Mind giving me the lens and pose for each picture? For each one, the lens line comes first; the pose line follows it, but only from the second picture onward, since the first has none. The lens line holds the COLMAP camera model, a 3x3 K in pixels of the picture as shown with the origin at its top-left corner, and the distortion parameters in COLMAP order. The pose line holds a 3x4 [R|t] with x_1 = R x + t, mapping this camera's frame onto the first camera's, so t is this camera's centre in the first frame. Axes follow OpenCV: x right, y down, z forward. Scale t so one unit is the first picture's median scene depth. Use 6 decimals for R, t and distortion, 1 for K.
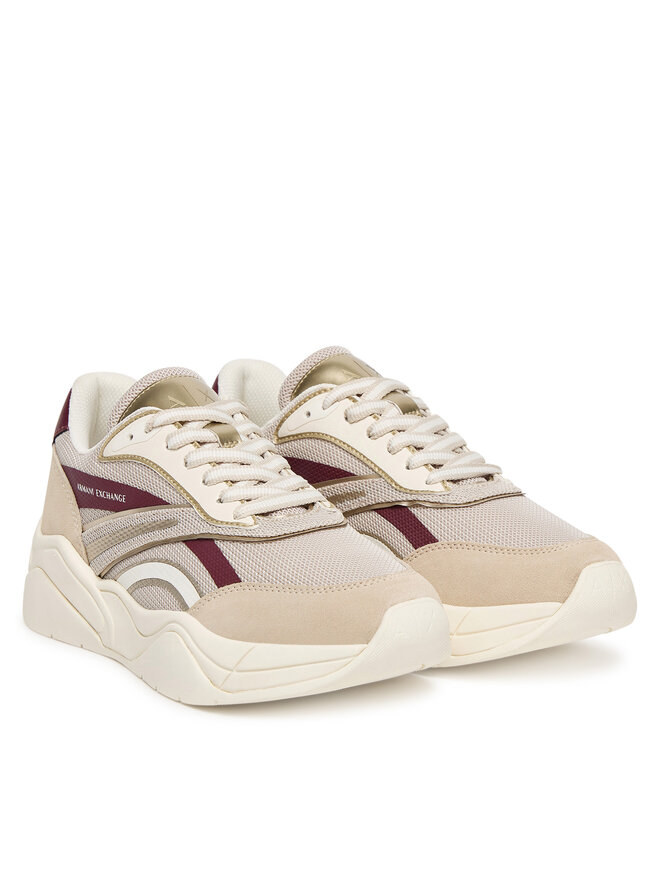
lens RADIAL K [[3073.6, 0, 330.0], [0, 3073.6, 440.1], [0, 0, 1]] dist [0.175643, 0.000000]
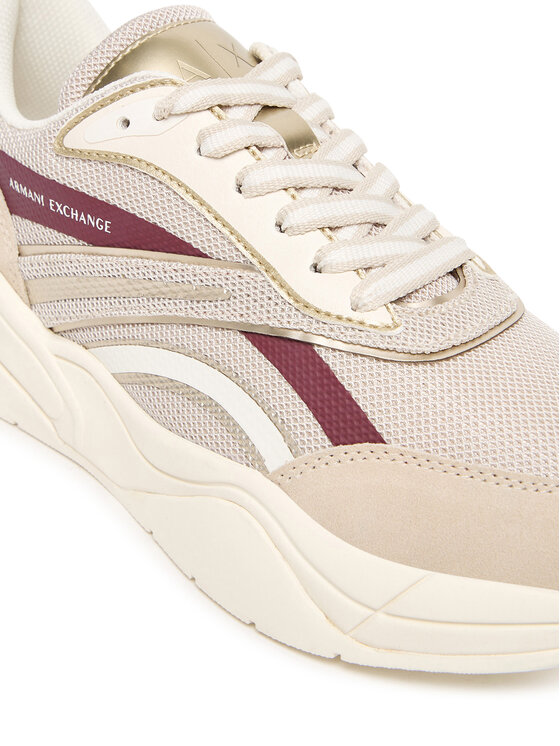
lens RADIAL K [[1037.9, 0, 279.9], [0, 1037.9, 375.1], [0, 0, 1]] dist [-0.120281, 0.000000]
pose [[0.948442, -0.026970, 0.315801, -0.101586], [-0.087686, 0.935157, 0.343210, -0.026376], [-0.304580, -0.353206, 0.884577, 0.819459]]
